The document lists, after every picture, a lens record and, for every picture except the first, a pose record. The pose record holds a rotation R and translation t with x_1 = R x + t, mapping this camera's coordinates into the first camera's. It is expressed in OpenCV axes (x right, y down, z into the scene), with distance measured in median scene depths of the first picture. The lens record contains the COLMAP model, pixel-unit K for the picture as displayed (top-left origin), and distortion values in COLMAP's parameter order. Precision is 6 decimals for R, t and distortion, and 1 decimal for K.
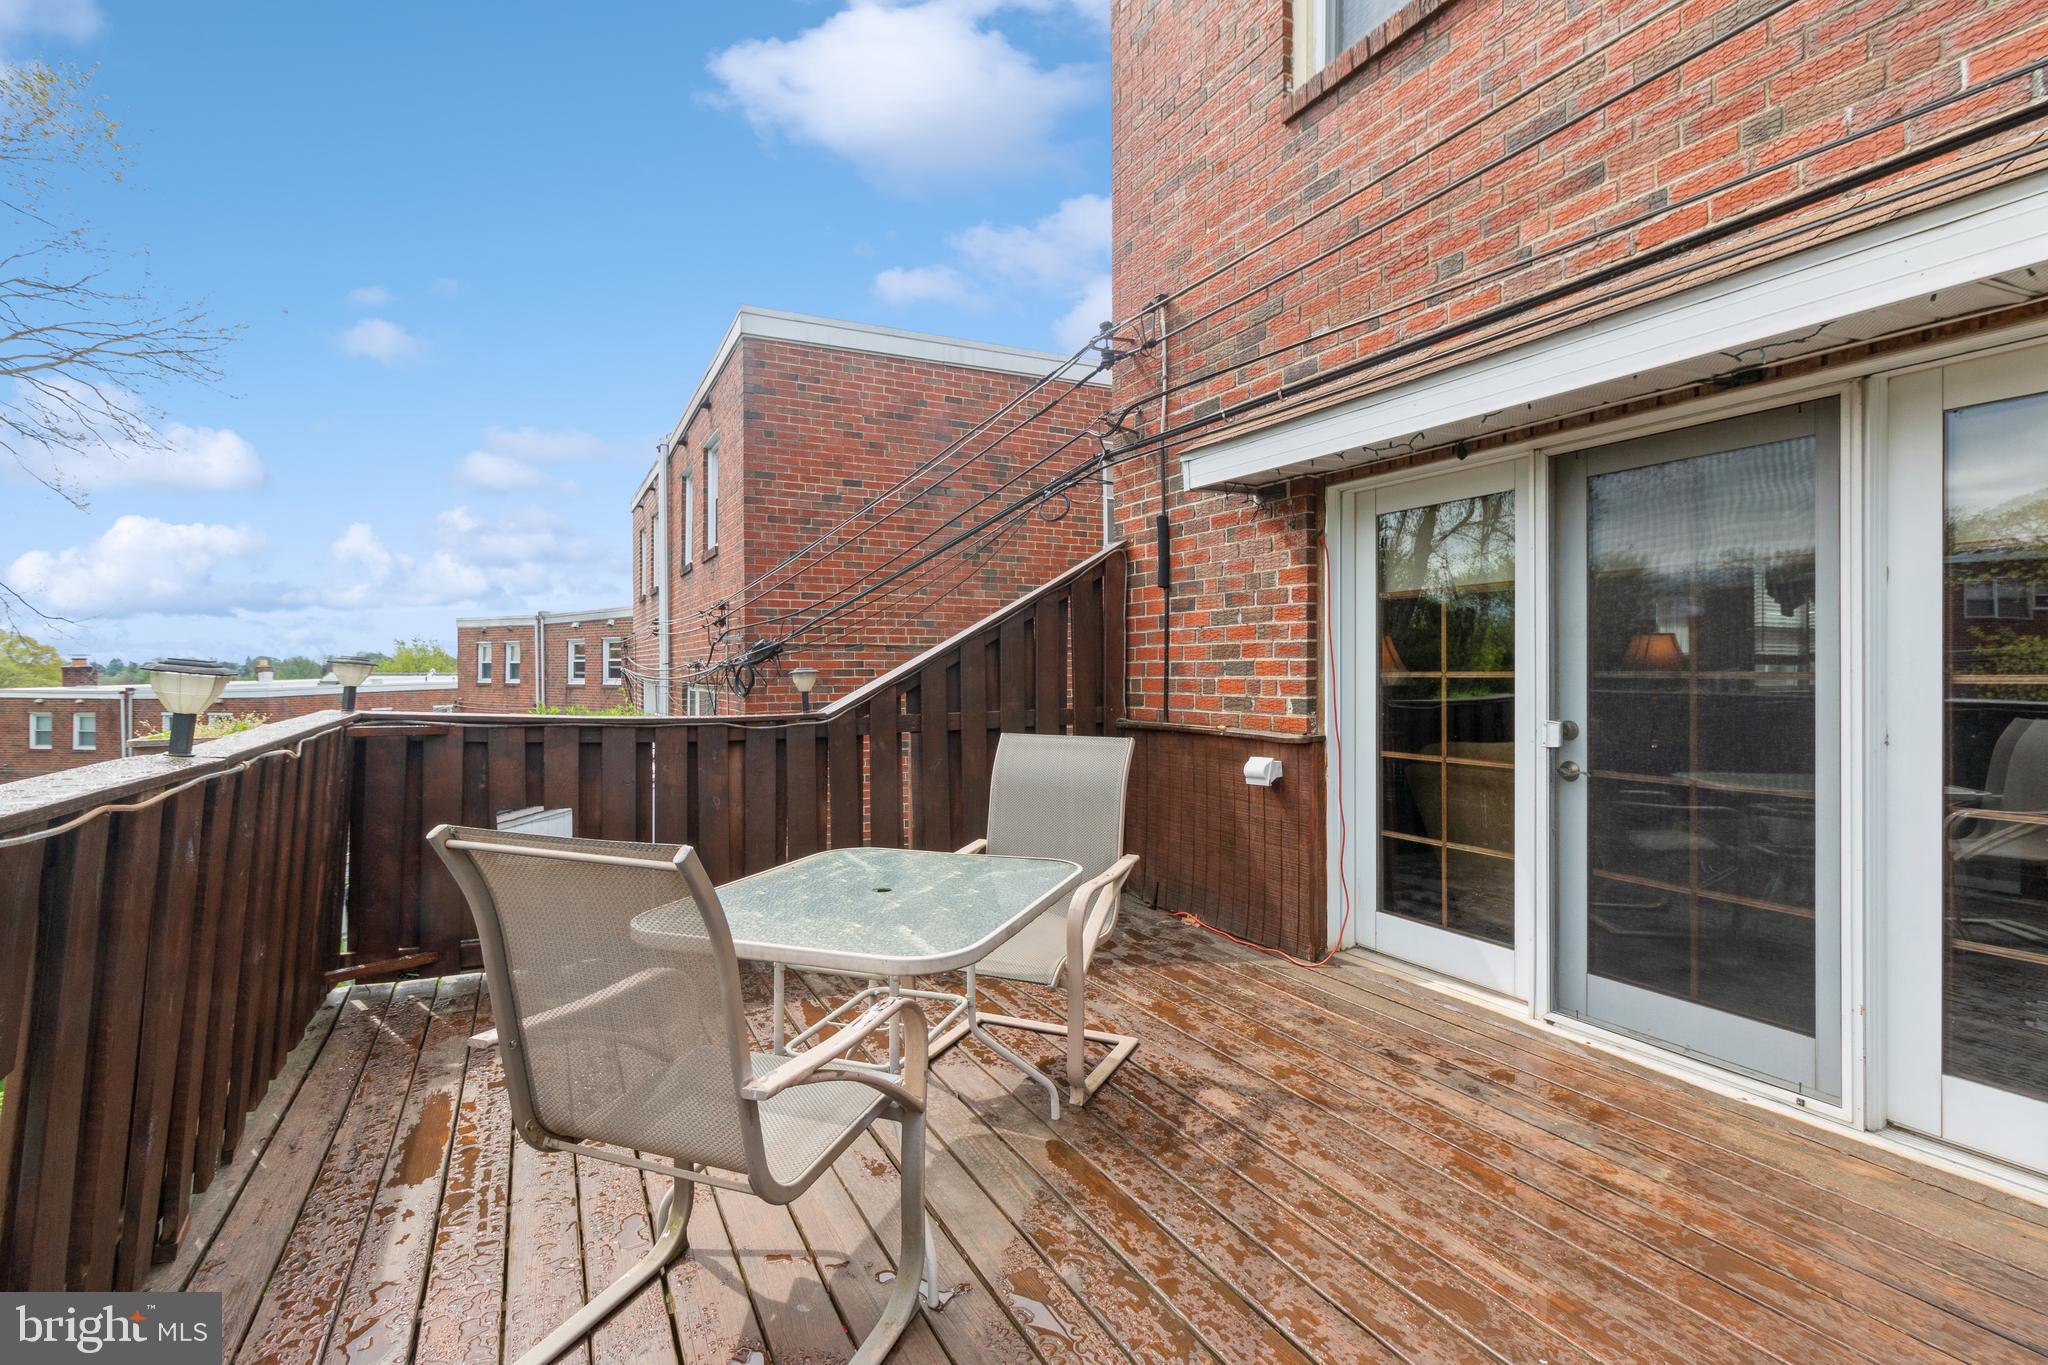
lens RADIAL K [[944.0, 0, 1018.7], [0, 944.0, 675.3], [0, 0, 1]] dist [0.000738, 0.000686]
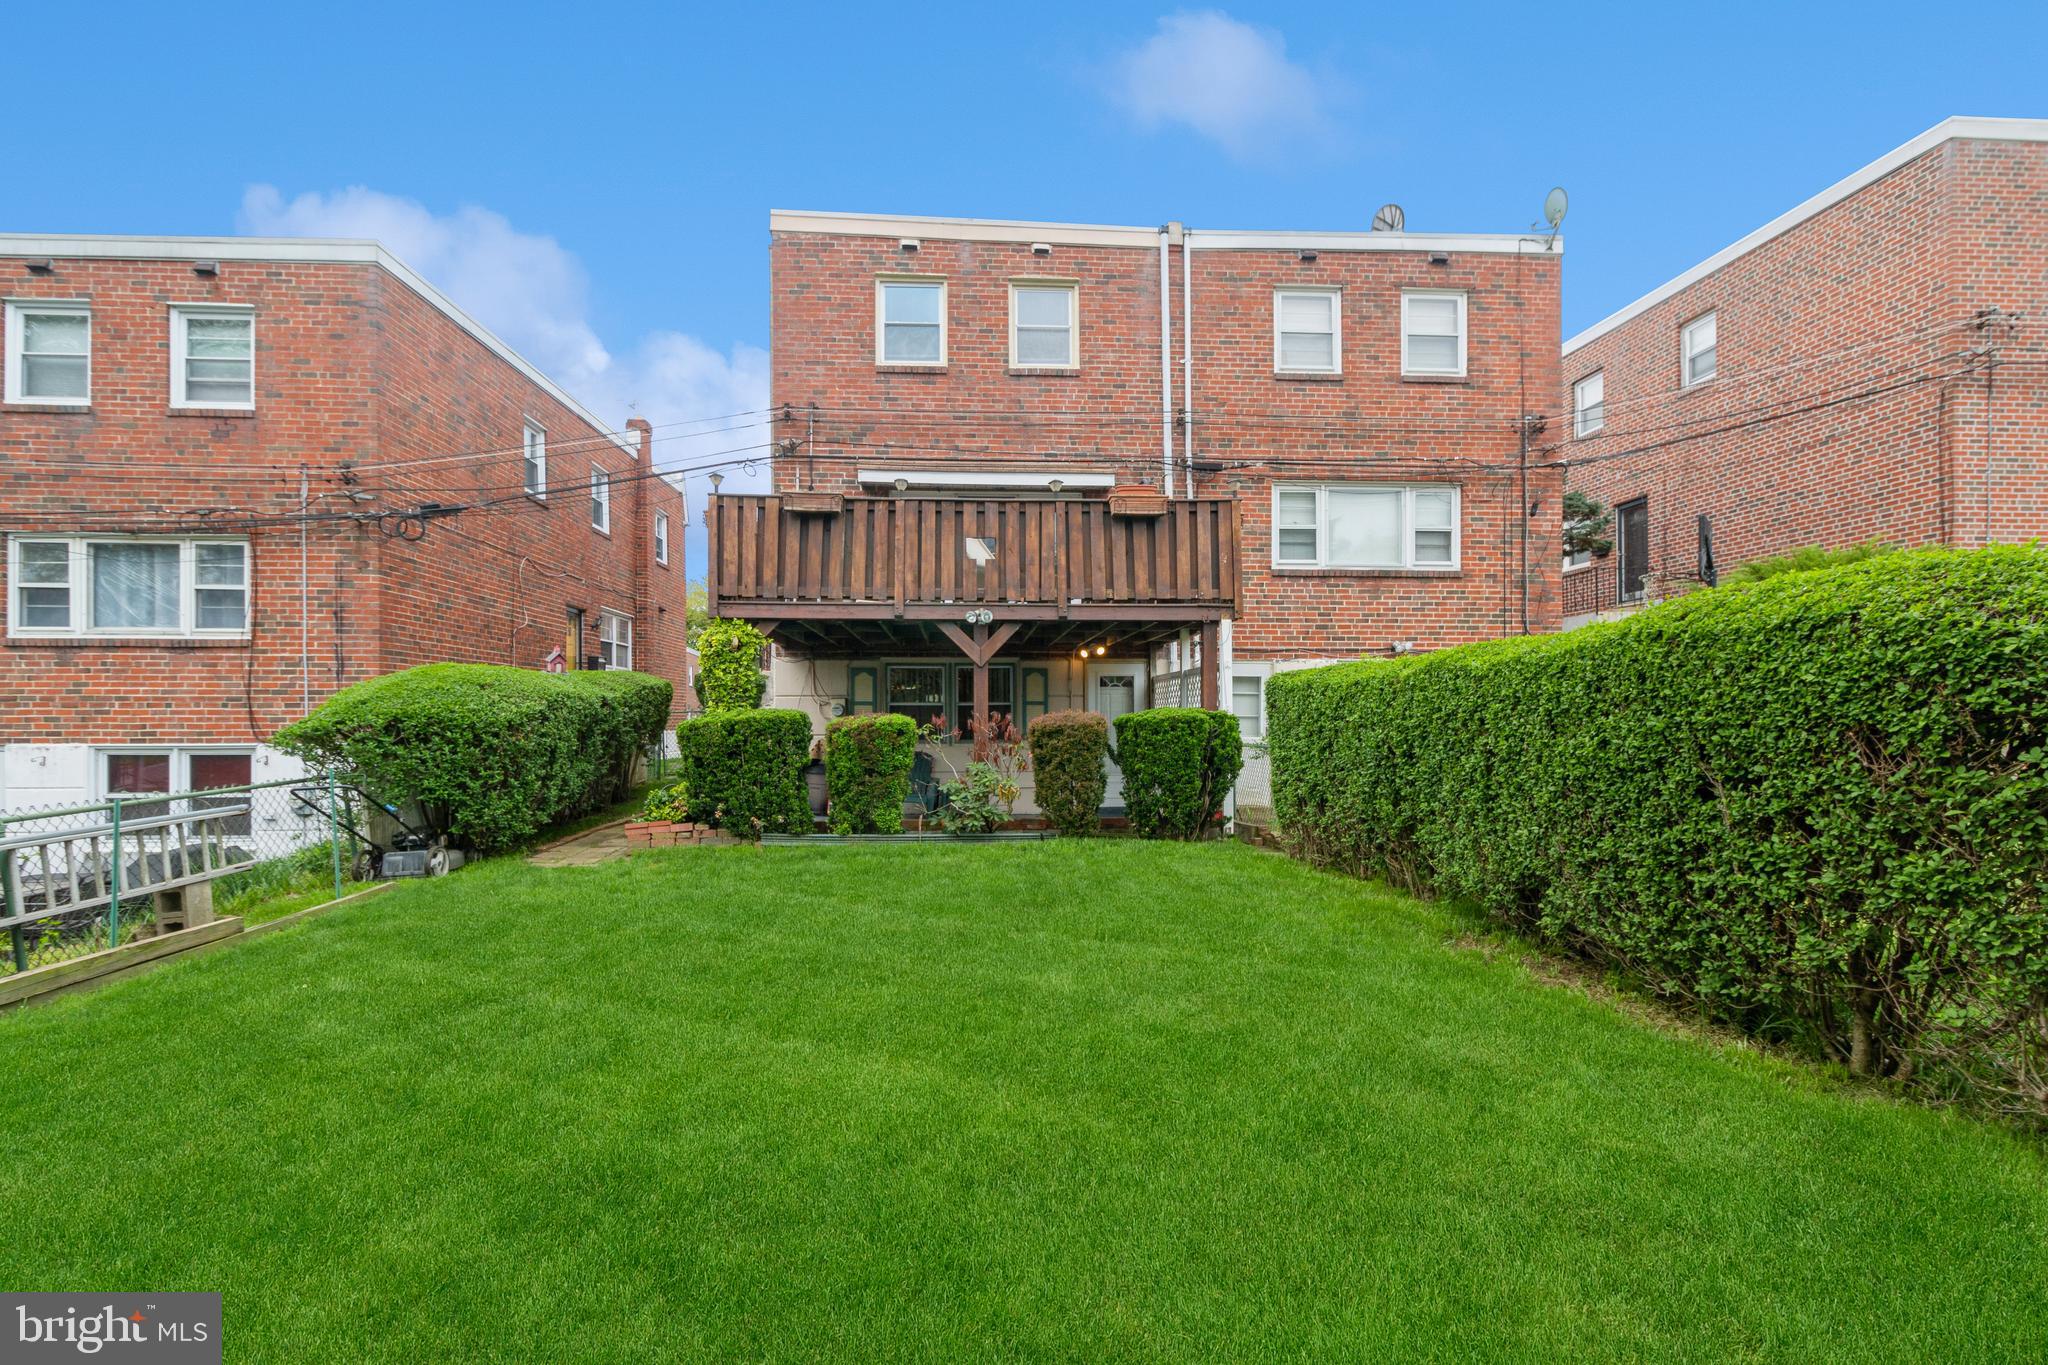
lens RADIAL K [[944.0, 0, 1019.9], [0, 944.0, 678.3], [0, 0, 1]] dist [0.000738, 0.000686]
pose [[0.389866, 0.030777, 0.920357, -1.071803], [0.004453, 0.999367, -0.035306, 0.242149], [-0.920861, 0.017863, 0.389482, -0.283440]]
